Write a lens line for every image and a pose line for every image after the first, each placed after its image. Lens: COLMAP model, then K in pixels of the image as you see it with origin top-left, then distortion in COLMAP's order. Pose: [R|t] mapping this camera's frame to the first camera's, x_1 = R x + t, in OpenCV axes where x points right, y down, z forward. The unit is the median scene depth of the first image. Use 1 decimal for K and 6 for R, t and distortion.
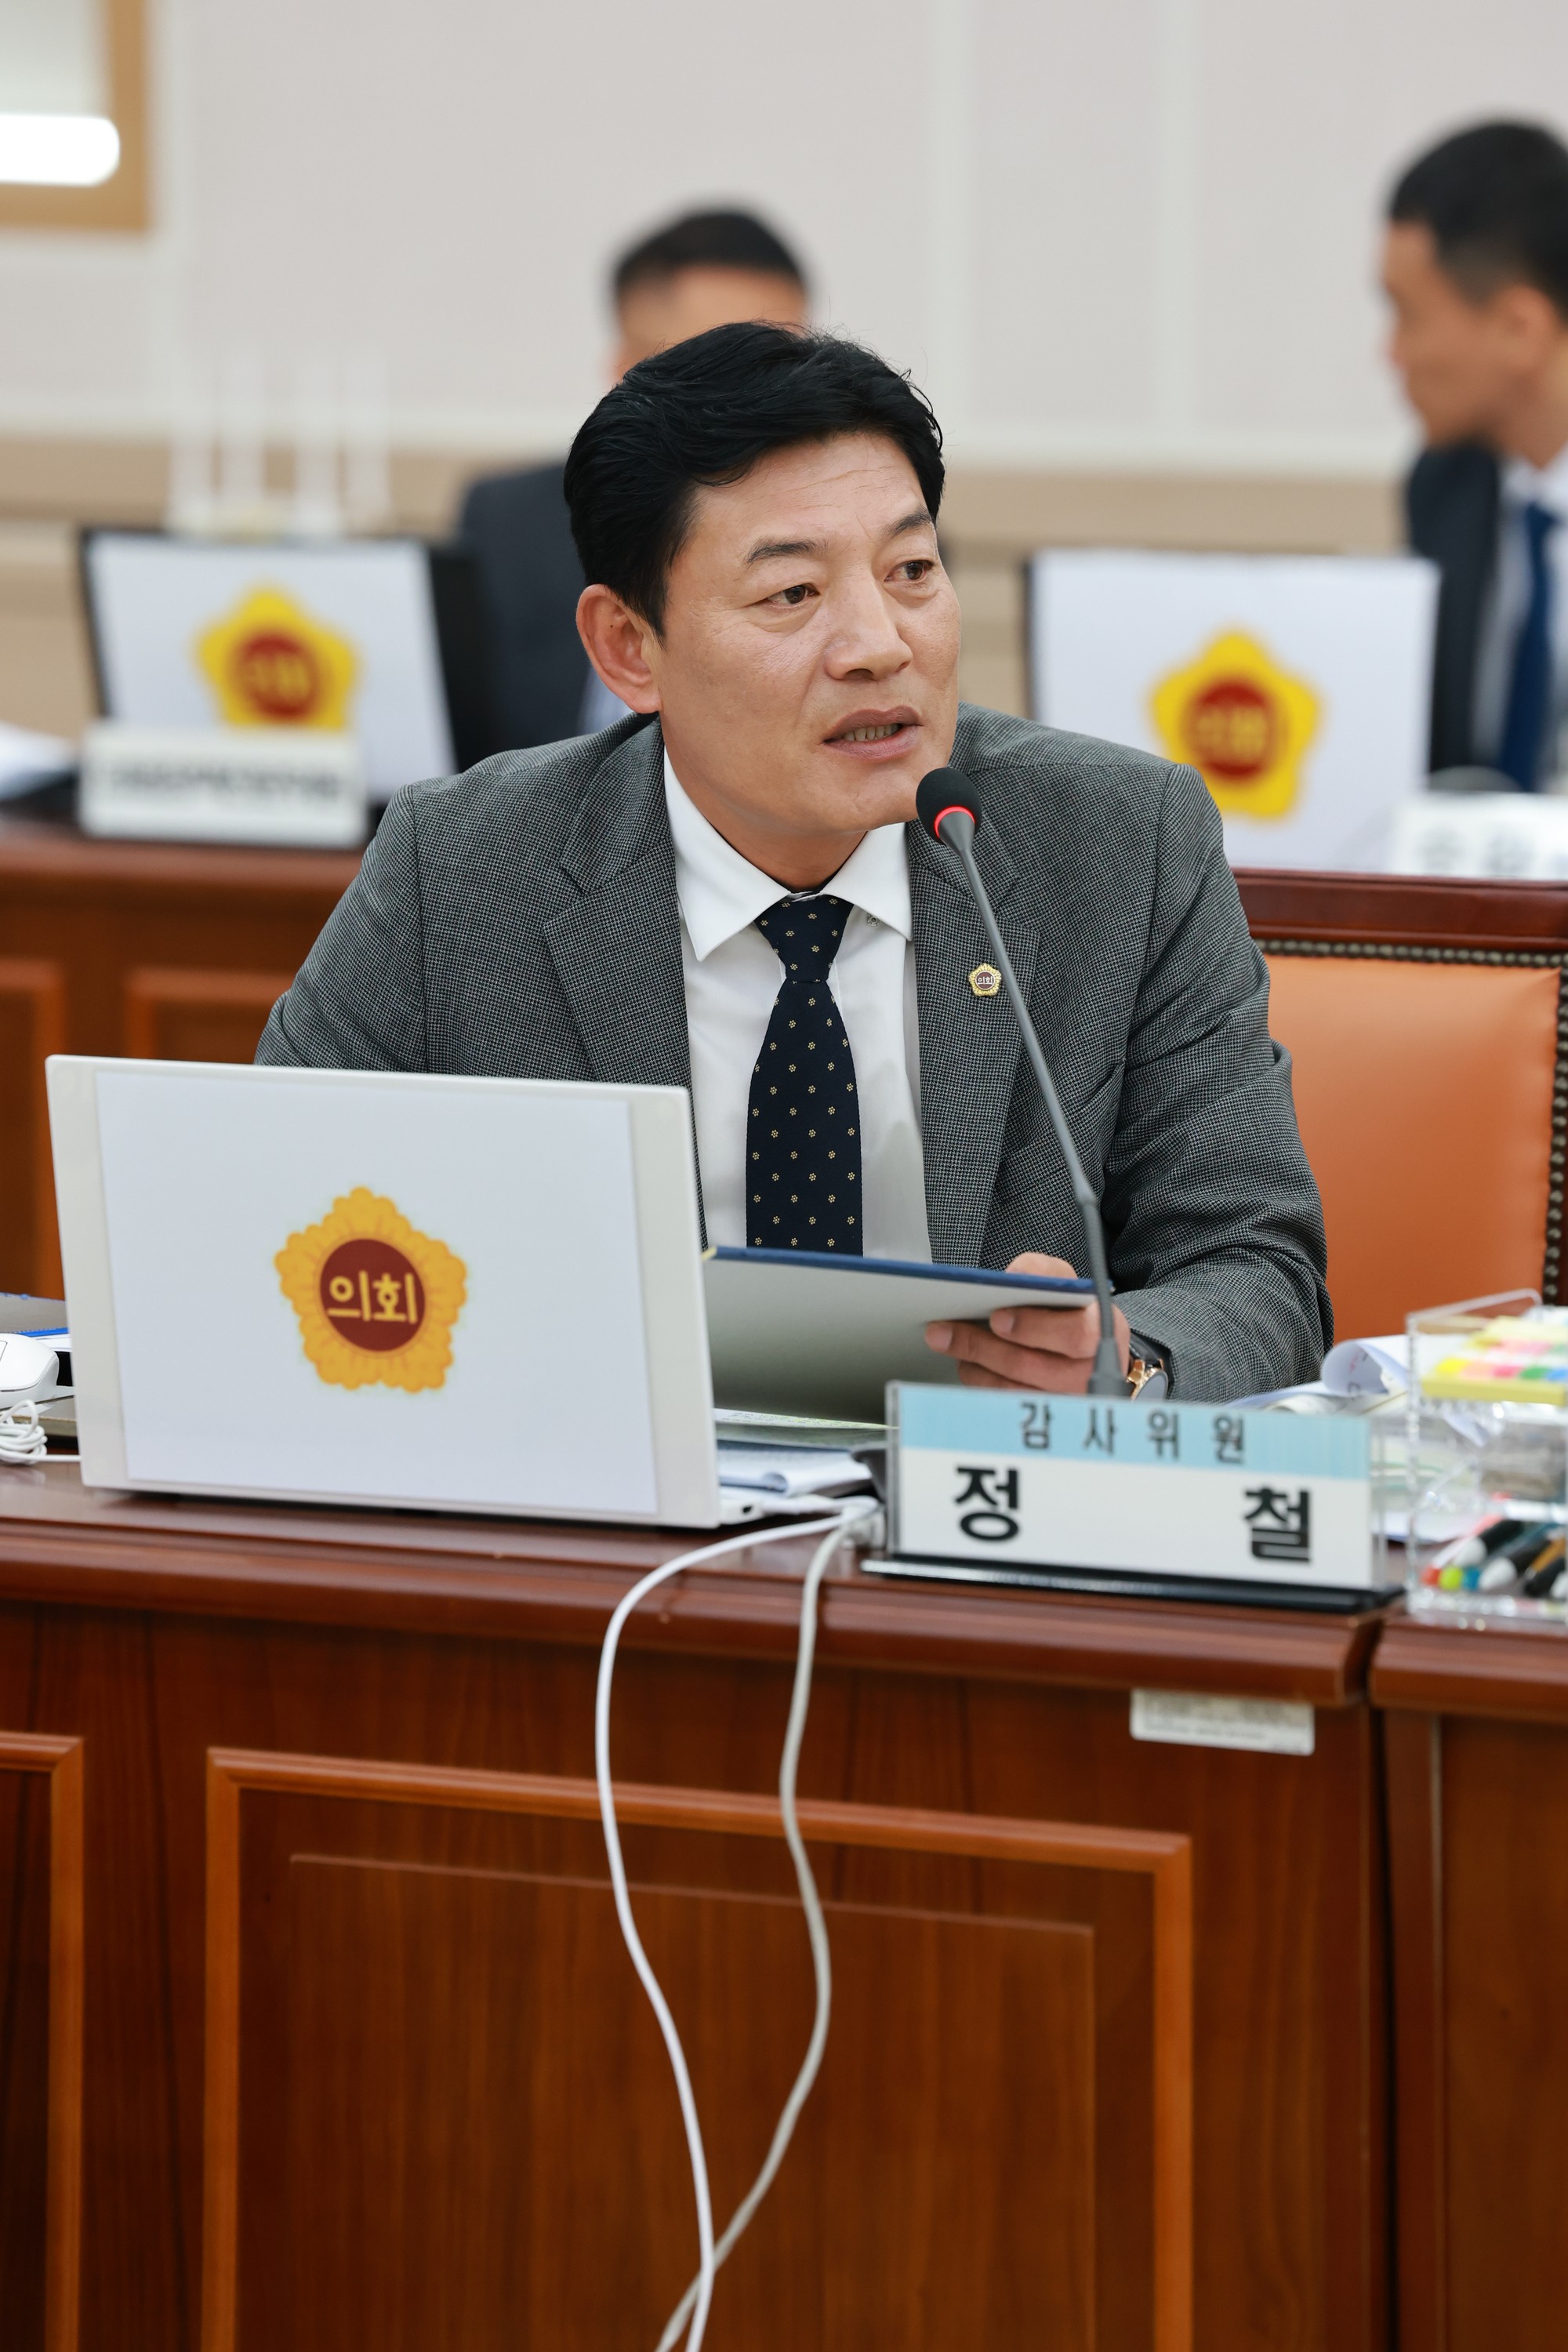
lens RADIAL K [[13342.7, 0, 807.6], [0, 13342.7, 1160.8], [0, 0, 1]] dist [1.375344, 0.000000]
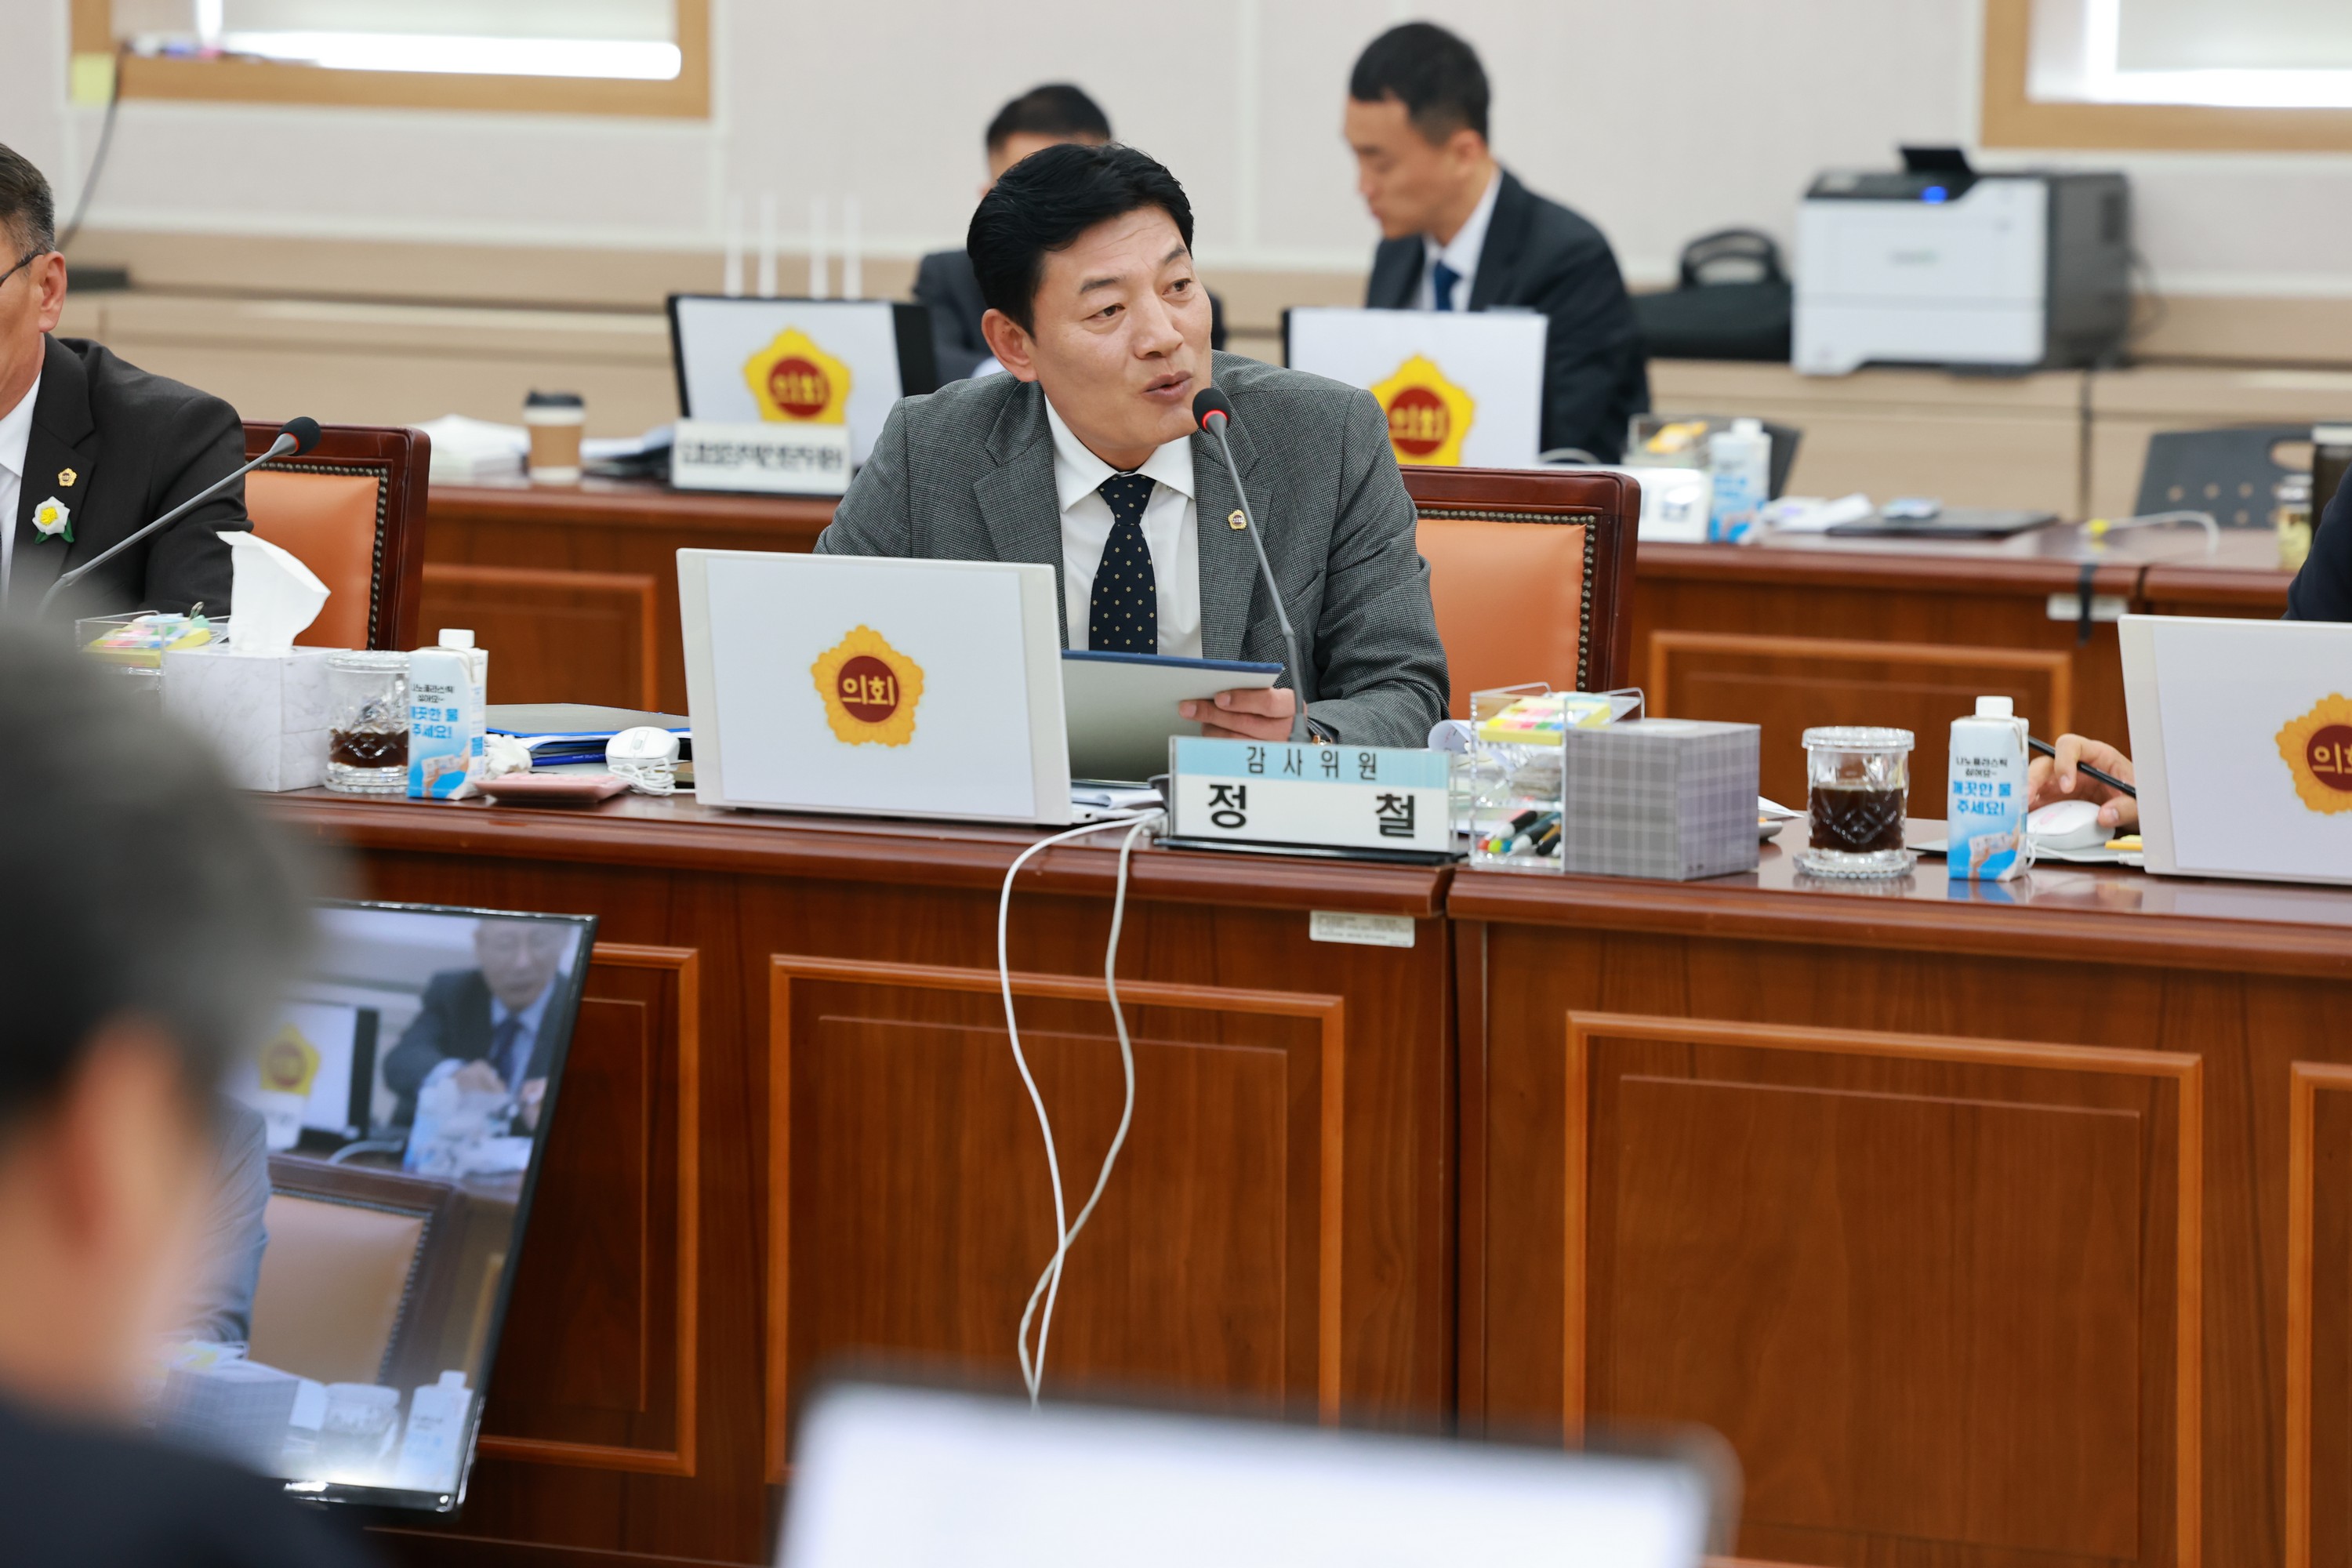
lens RADIAL K [[10584.8, 0, 1165.8], [0, 10584.8, 788.2], [0, 0, 1]] dist [0.411347, 0.000000]
pose [[0.999984, 0.005629, -0.001115, 0.006915], [-0.005641, 0.999922, -0.011164, 0.037880], [0.001052, 0.011171, 0.999937, -0.350074]]
